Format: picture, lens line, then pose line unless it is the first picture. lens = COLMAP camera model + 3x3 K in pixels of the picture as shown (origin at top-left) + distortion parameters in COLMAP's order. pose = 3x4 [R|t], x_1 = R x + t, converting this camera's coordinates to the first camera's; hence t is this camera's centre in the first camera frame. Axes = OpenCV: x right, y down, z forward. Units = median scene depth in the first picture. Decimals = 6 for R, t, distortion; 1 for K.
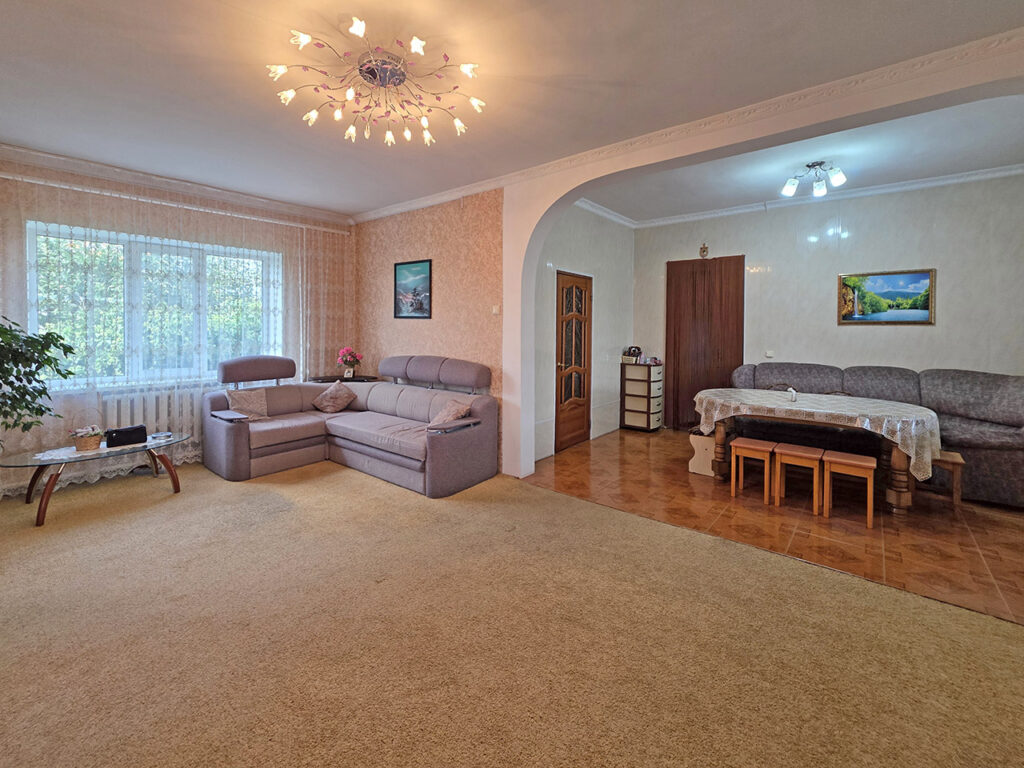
lens RADIAL K [[410.2, 0, 509.8], [0, 410.2, 337.7], [0, 0, 1]] dist [-0.000832, -0.000050]
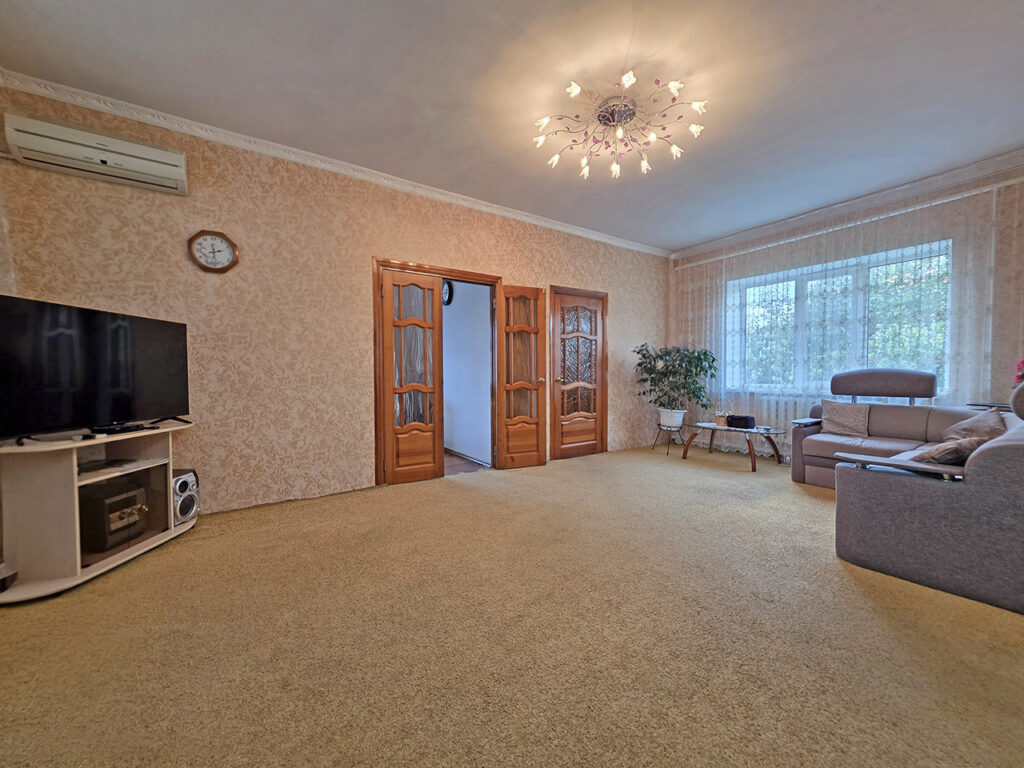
lens RADIAL K [[412.7, 0, 516.3], [0, 412.7, 382.8], [0, 0, 1]] dist [0.007851, 0.000289]
pose [[-0.258915, 0.012914, -0.965814, 0.563833], [-0.015534, 0.999726, 0.017532, 0.089614], [0.965775, 0.019543, -0.258643, 0.596325]]
